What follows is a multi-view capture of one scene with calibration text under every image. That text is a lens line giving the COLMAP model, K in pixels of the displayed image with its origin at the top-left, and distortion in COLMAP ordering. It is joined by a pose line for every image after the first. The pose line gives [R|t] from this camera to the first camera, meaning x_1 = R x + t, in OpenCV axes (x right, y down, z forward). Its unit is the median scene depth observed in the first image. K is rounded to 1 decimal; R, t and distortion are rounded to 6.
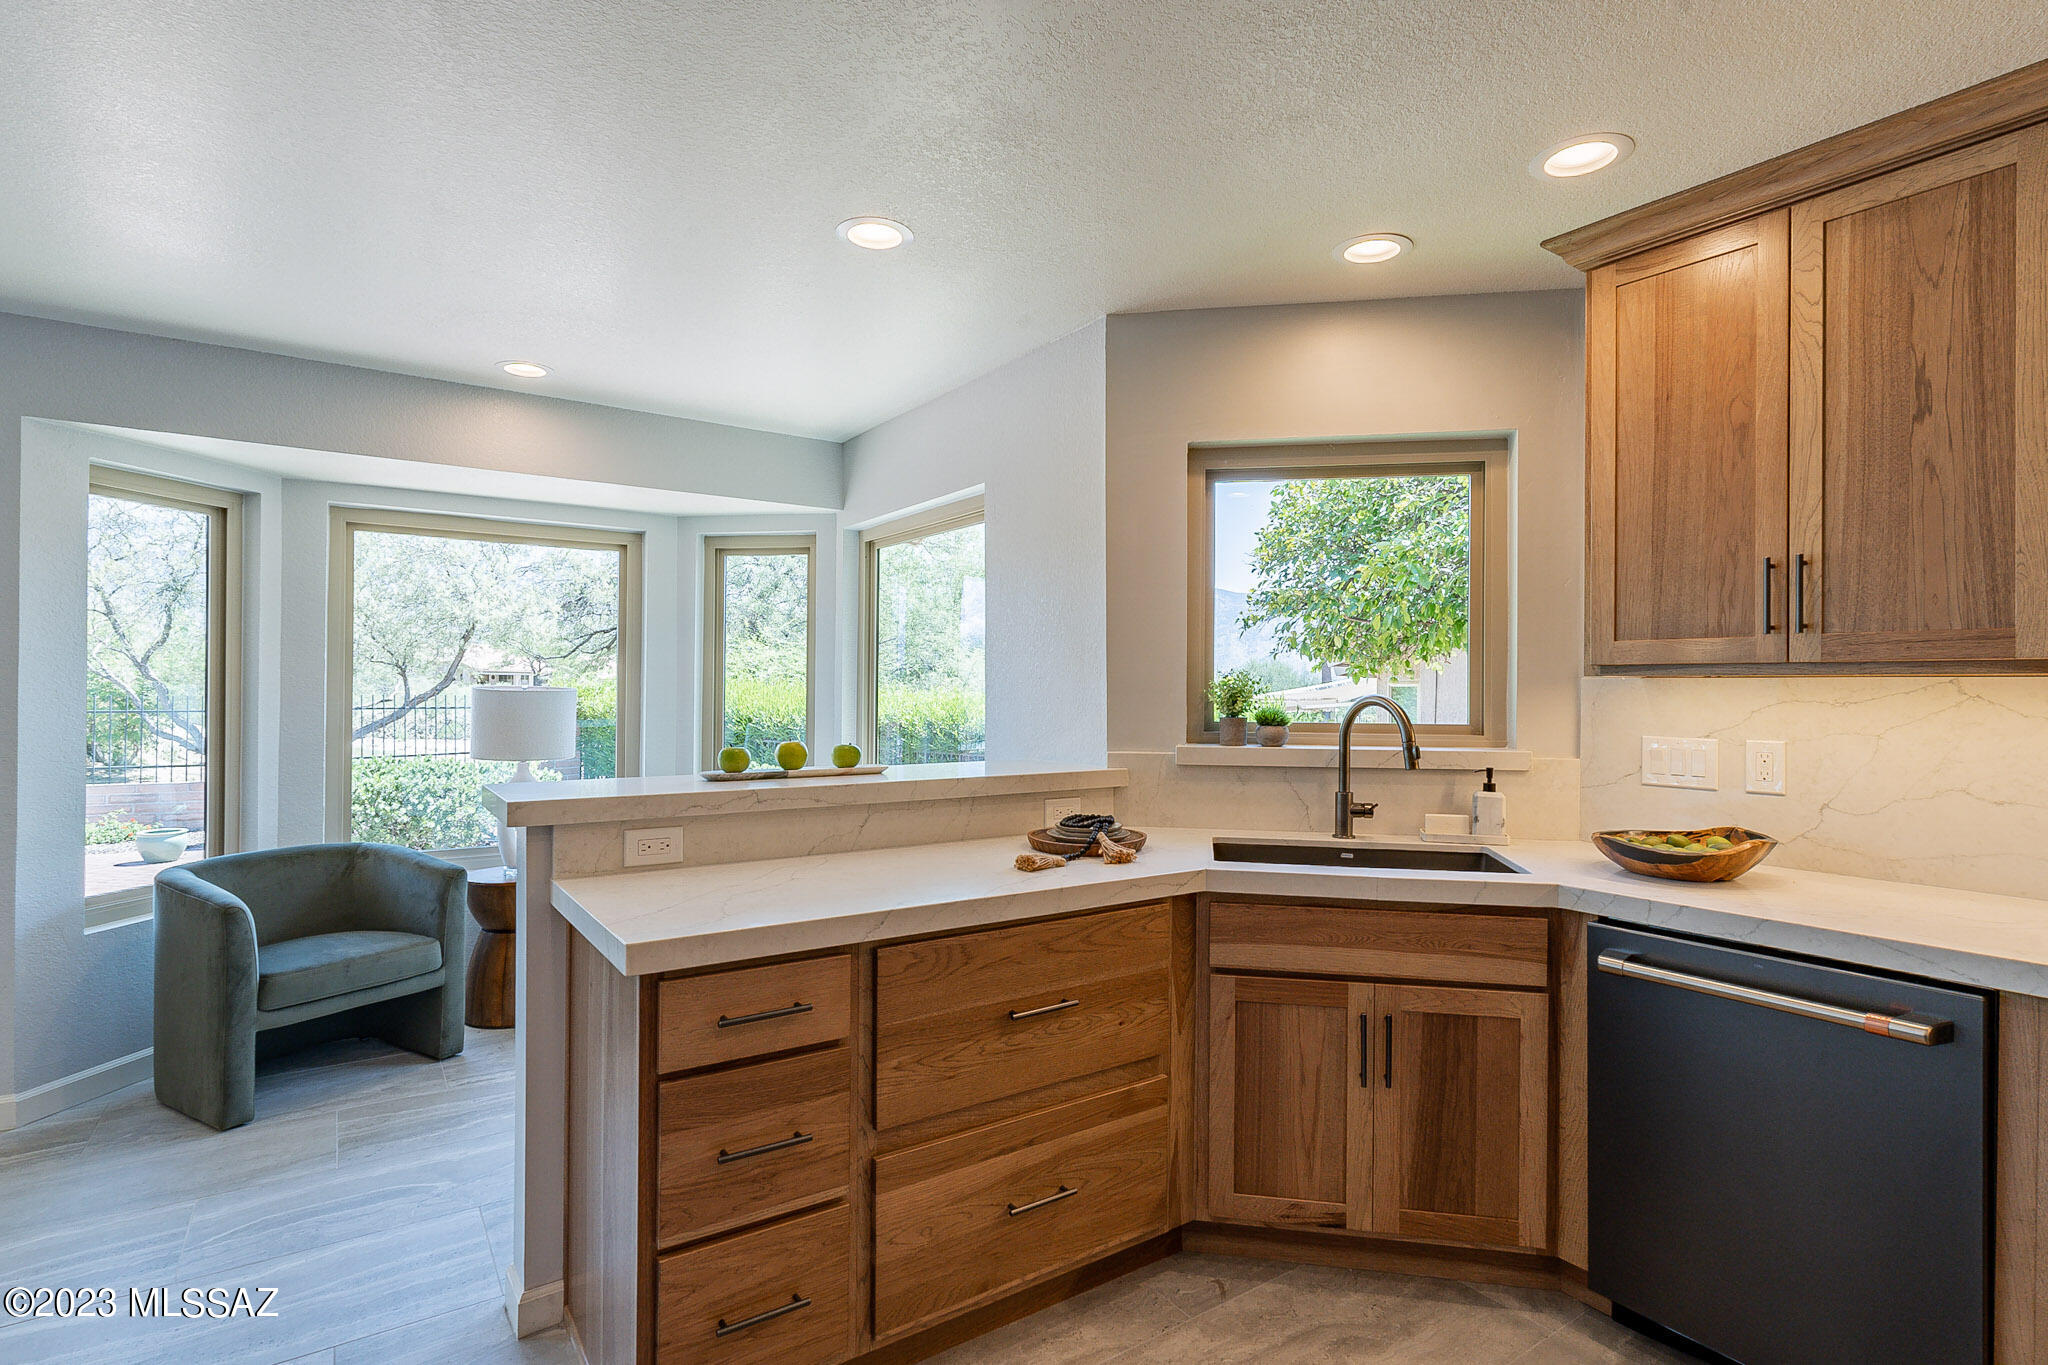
lens RADIAL K [[1003.3, 0, 1020.5], [0, 1003.3, 685.7], [0, 0, 1]] dist [-0.001789, 0.000003]
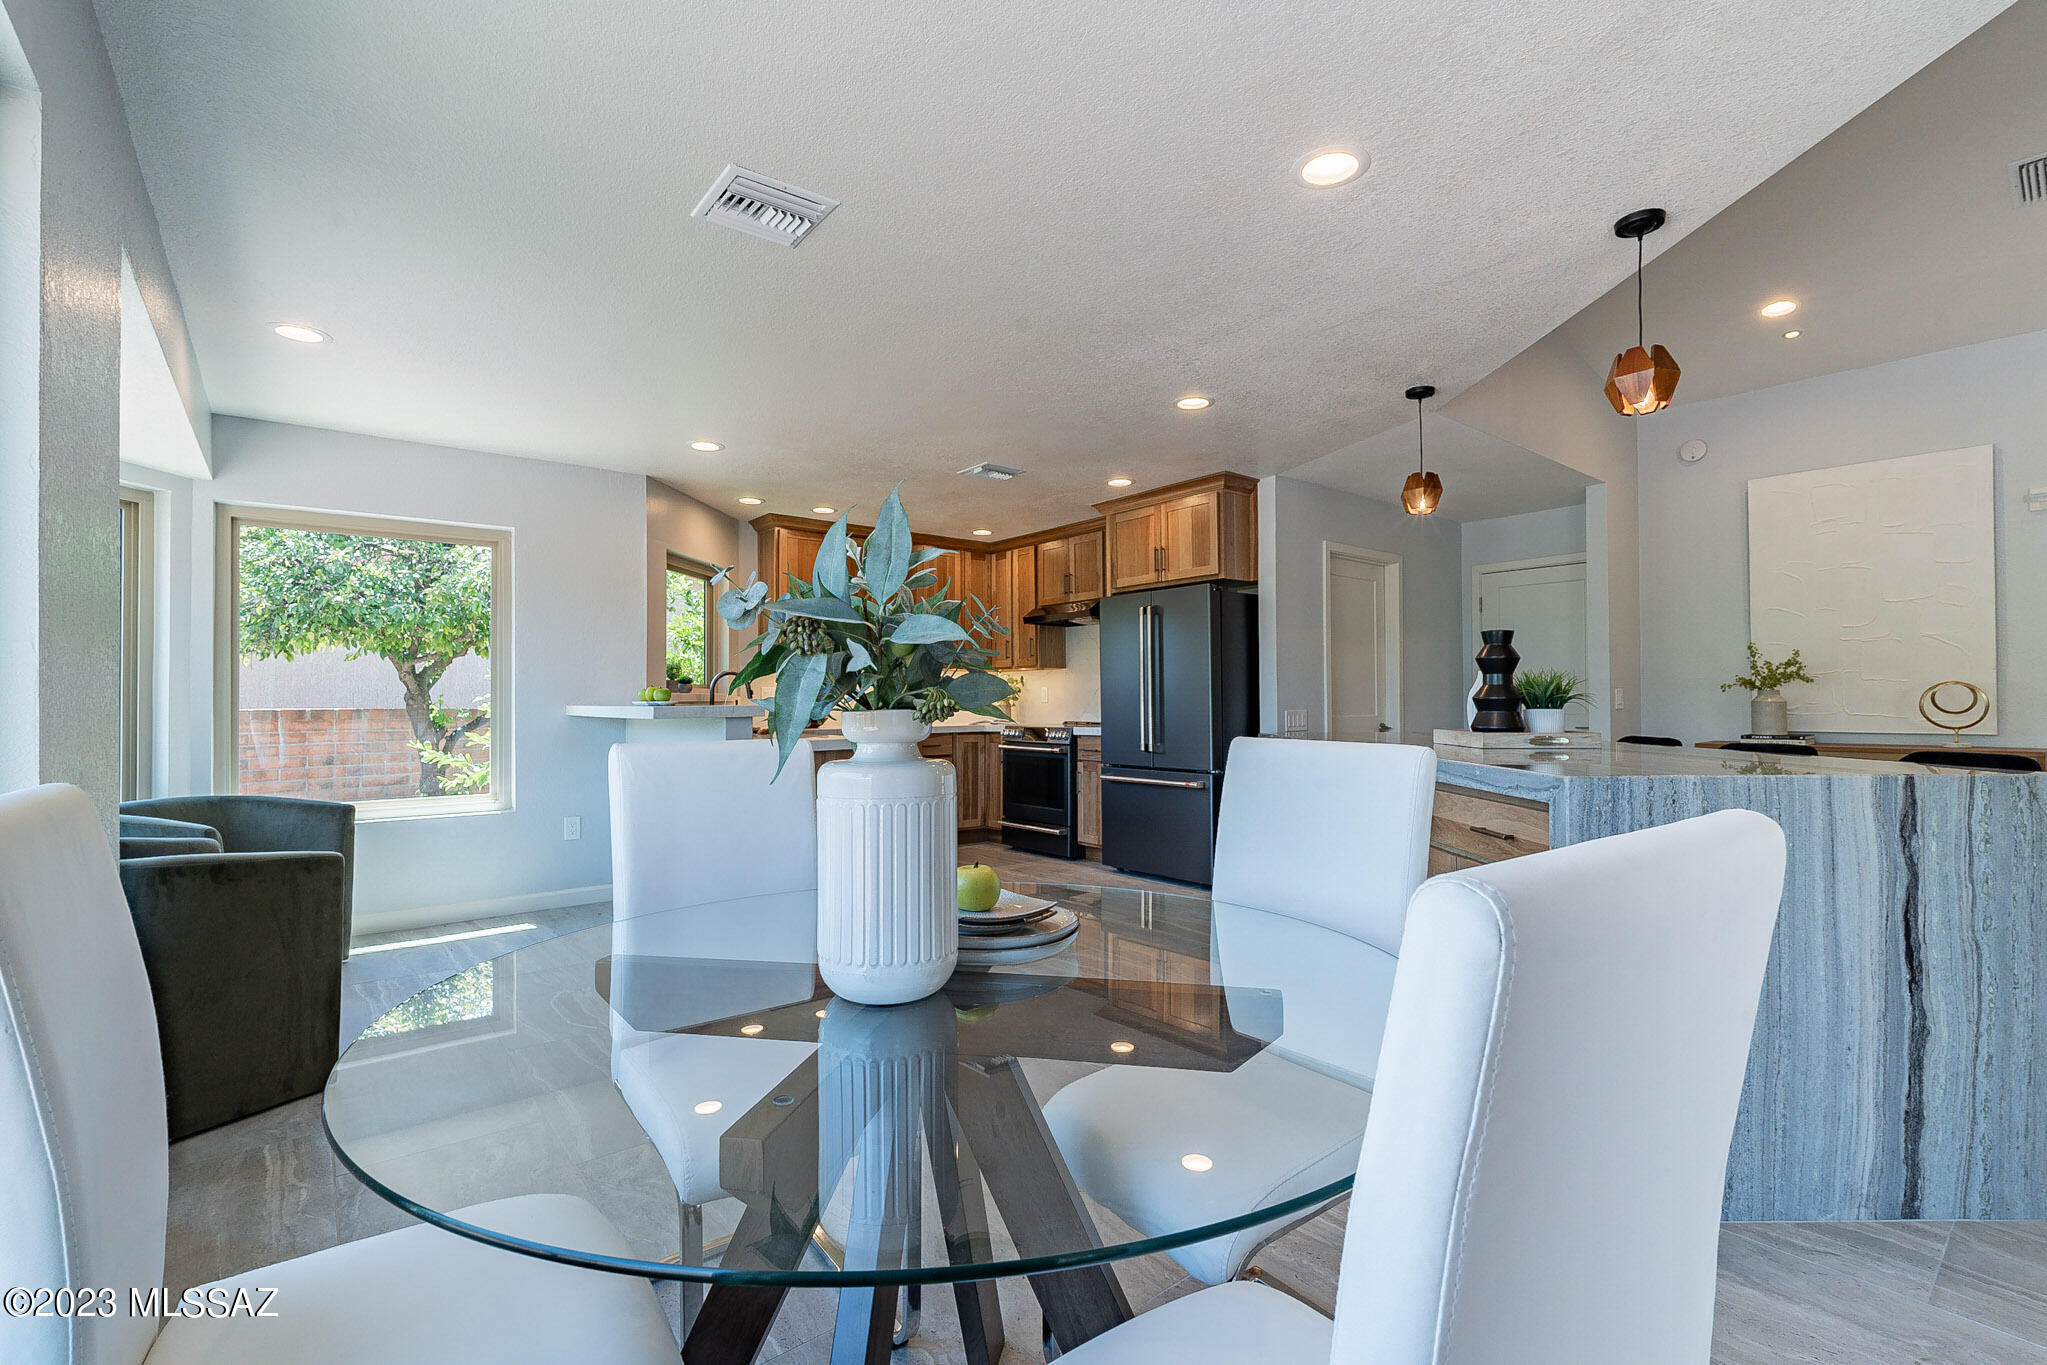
lens RADIAL K [[896.2, 0, 1023.5], [0, 896.2, 682.5], [0, 0, 1]] dist [0.001235, -0.005110]
pose [[-0.075014, 0.013291, 0.997094, -1.976307], [0.003916, 0.999907, -0.013034, 0.073113], [-0.997175, 0.002927, -0.075059, 0.447596]]
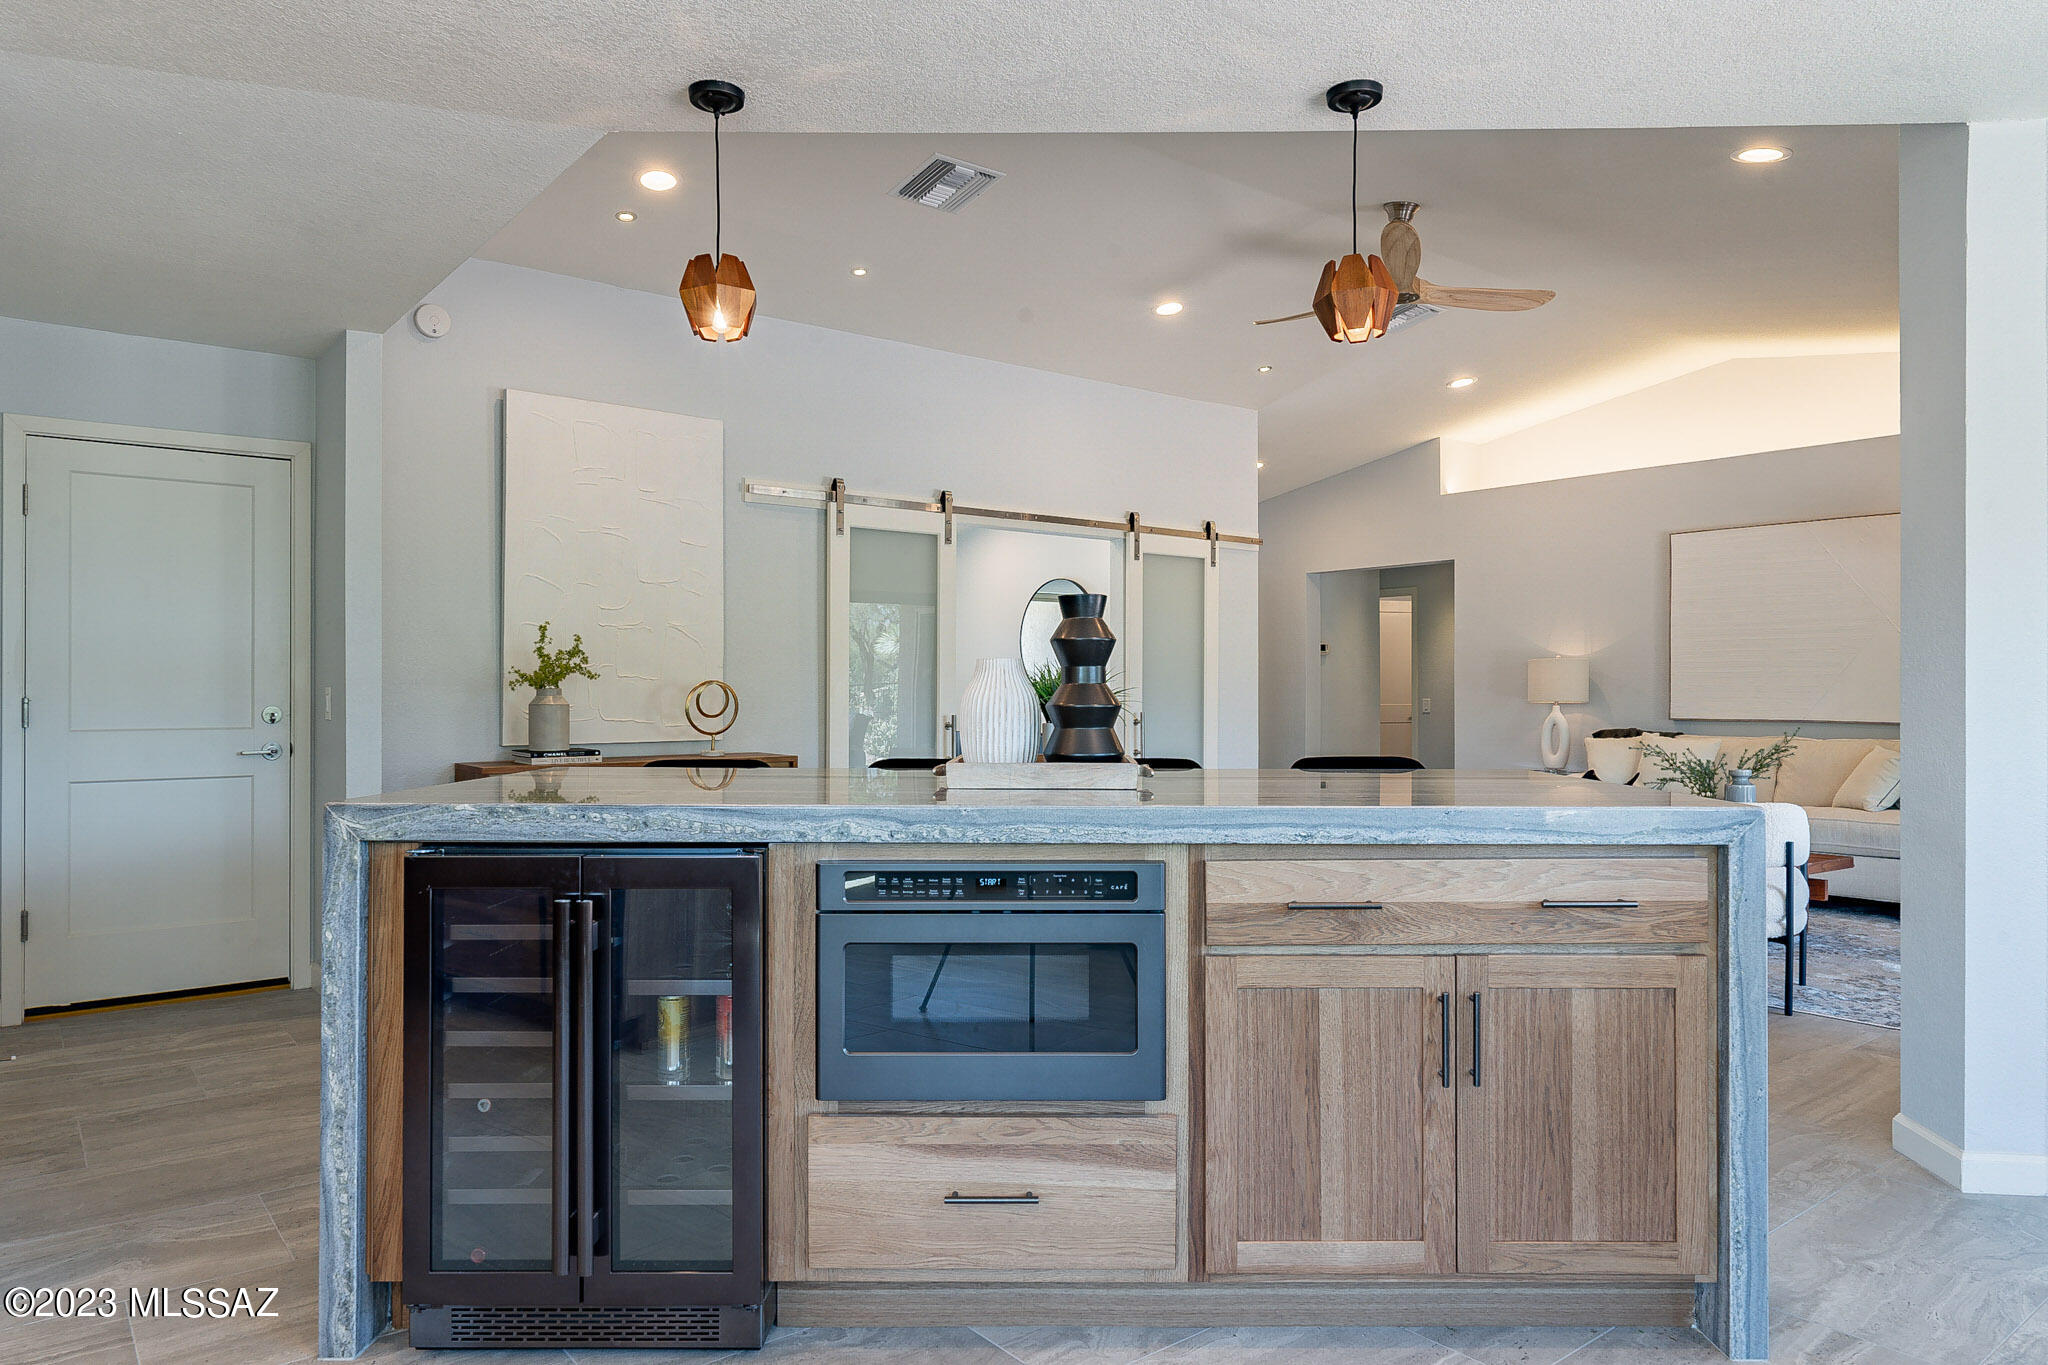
lens RADIAL K [[1303.4, 0, 1024.0], [0, 1303.4, 682.5], [0, 0, 1]] dist [-0.000372, 0.001495]
pose [[-0.997378, -0.007711, -0.071962, -0.713852], [-0.007199, 0.999947, -0.007380, 0.071479], [0.072015, -0.006842, -0.997380, 0.814142]]
